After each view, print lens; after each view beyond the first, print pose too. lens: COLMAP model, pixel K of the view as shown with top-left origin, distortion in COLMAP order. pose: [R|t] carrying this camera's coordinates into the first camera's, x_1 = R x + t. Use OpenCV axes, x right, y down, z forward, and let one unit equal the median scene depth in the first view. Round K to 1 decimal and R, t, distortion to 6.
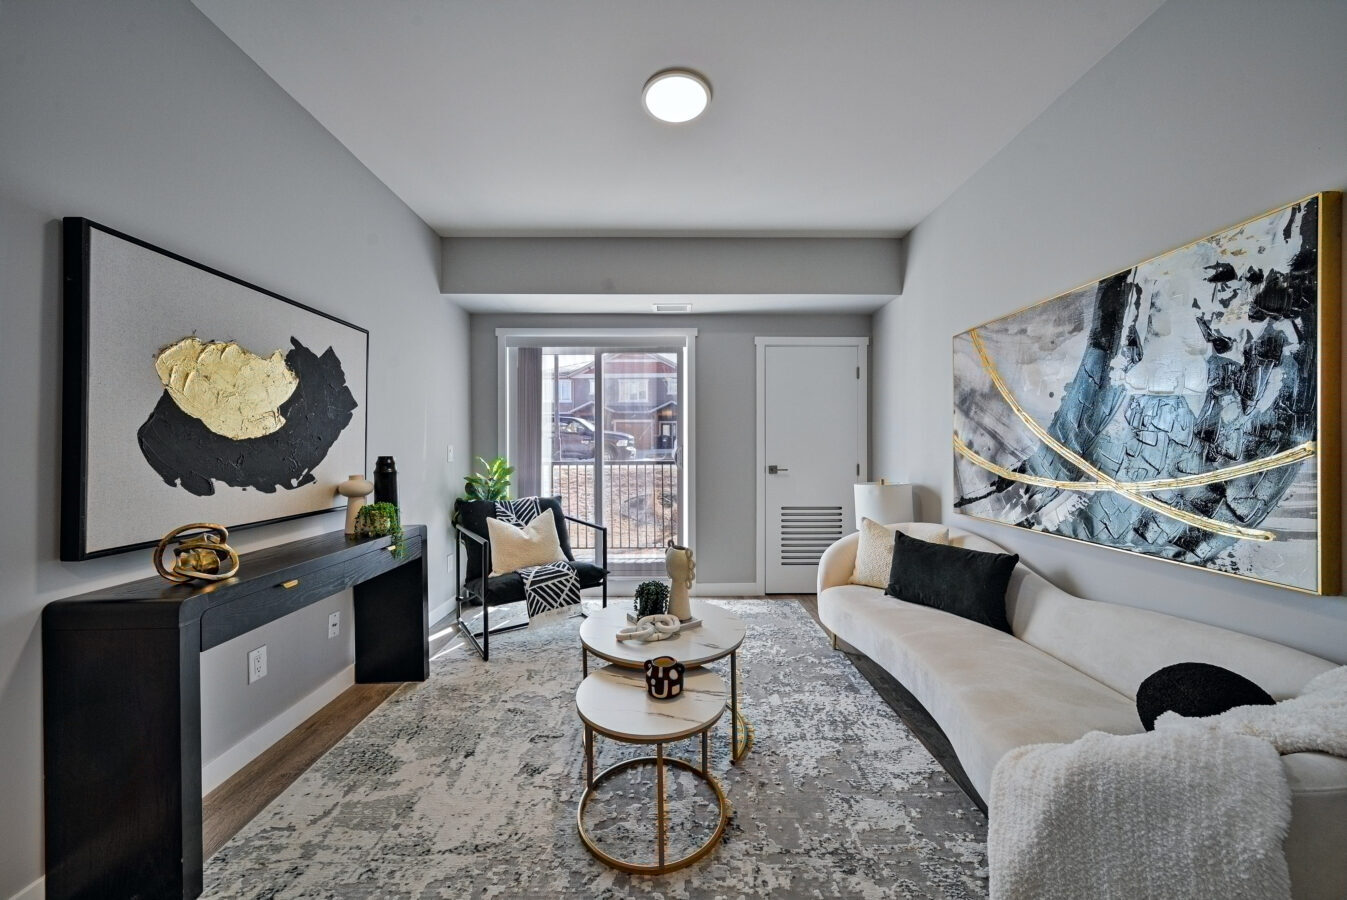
lens RADIAL K [[474.2, 0, 673.5], [0, 474.2, 450.0], [0, 0, 1]] dist [0.001470, 0.000062]
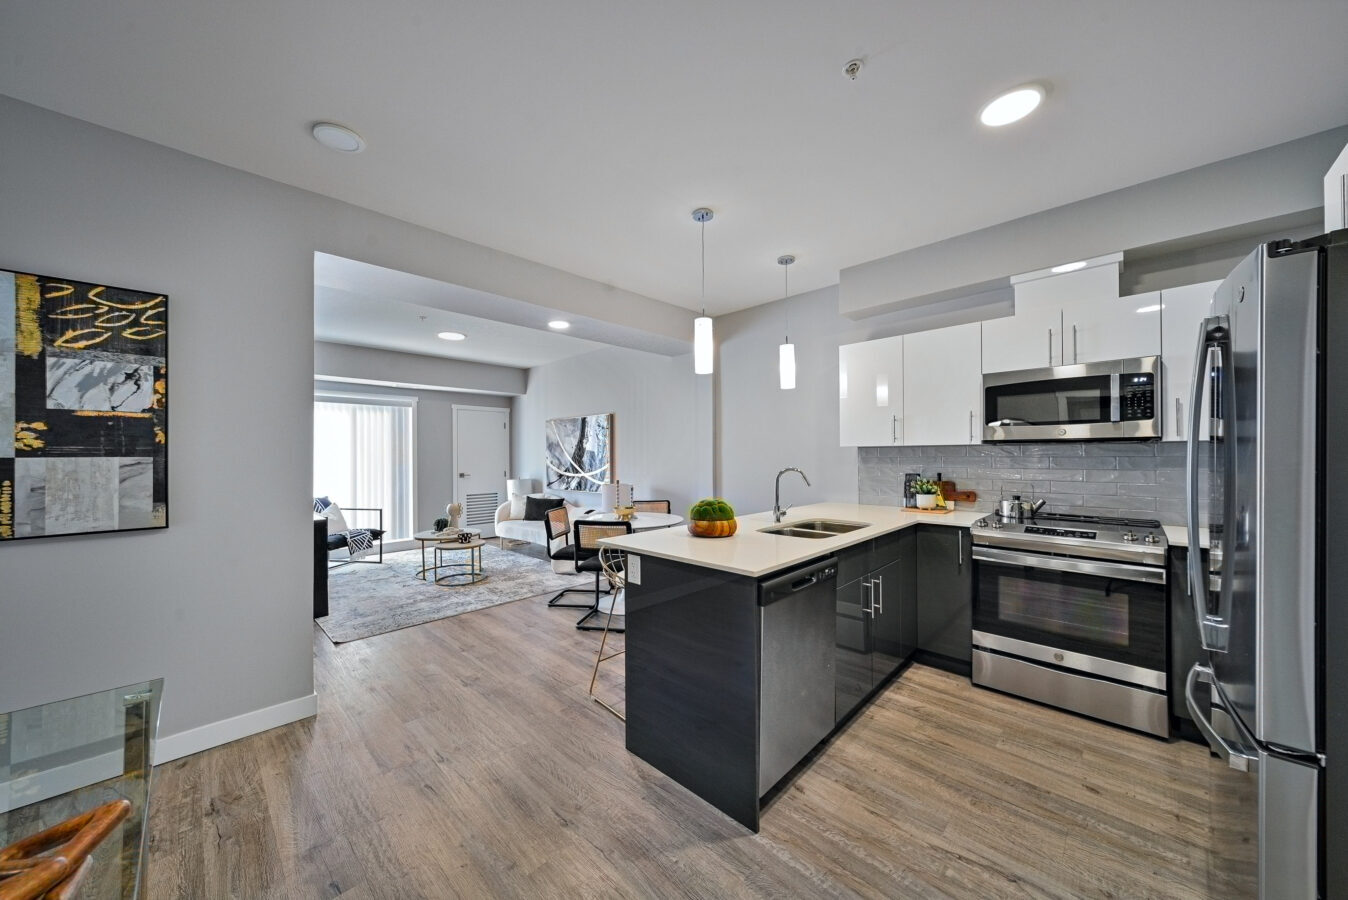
lens RADIAL K [[474.5, 0, 674.0], [0, 474.5, 450.0], [0, 0, 1]] dist [0.001470, 0.000062]
pose [[0.713459, -0.000933, 0.700696, -1.156702], [0.010773, 0.999896, -0.009638, -0.072049], [-0.700614, 0.014425, 0.713395, -2.125418]]
